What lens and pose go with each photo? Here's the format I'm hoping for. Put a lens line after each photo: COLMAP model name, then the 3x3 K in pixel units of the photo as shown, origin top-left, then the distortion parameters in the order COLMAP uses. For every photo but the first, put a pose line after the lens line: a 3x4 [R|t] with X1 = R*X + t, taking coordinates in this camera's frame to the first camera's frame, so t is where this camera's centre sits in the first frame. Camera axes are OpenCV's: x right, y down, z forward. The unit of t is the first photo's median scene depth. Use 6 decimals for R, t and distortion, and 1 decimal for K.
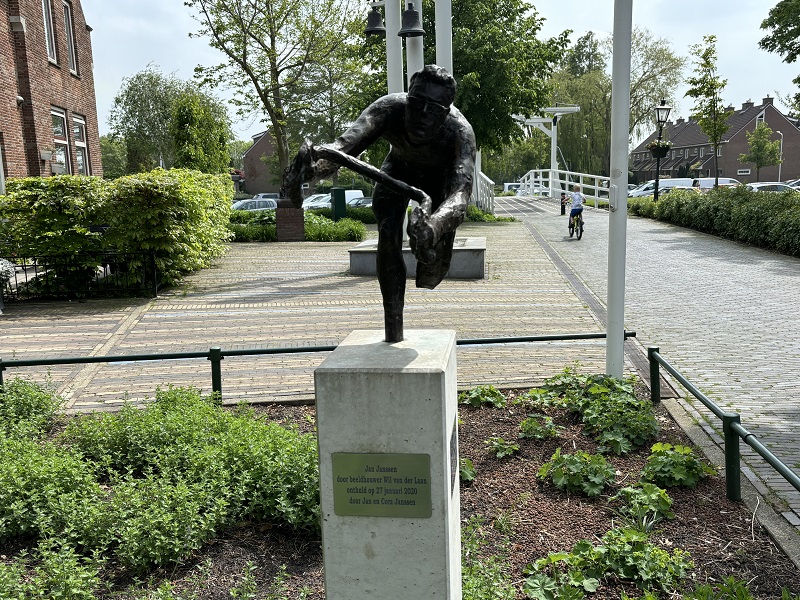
lens RADIAL K [[757.4, 0, 378.1], [0, 757.4, 301.7], [0, 0, 1]] dist [0.038111, -0.018308]
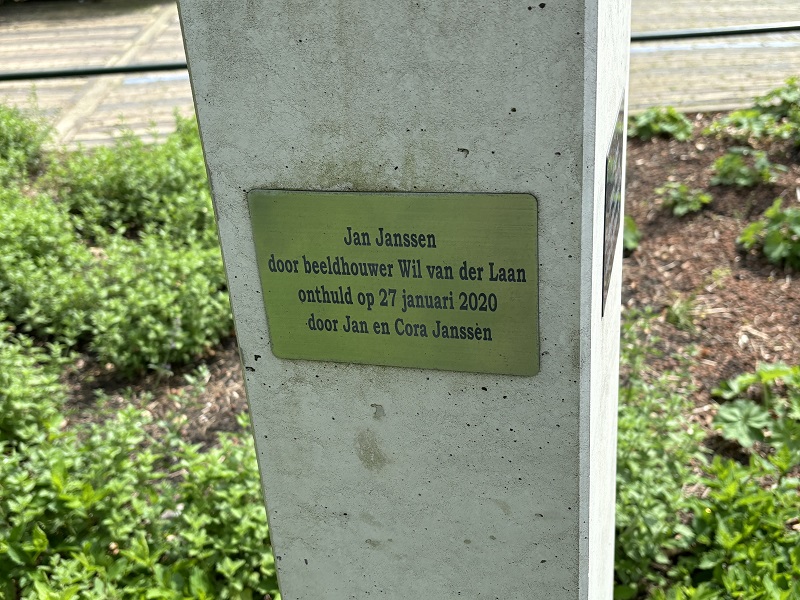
lens RADIAL K [[935.0, 0, 400.0], [0, 935.0, 300.0], [0, 0, 1]] dist [0.005741, -0.037387]
pose [[0.992947, 0.016680, -0.117379, 0.023423], [0.018008, 0.957347, 0.288380, 0.052827], [0.117182, -0.288460, 0.950294, 0.247498]]
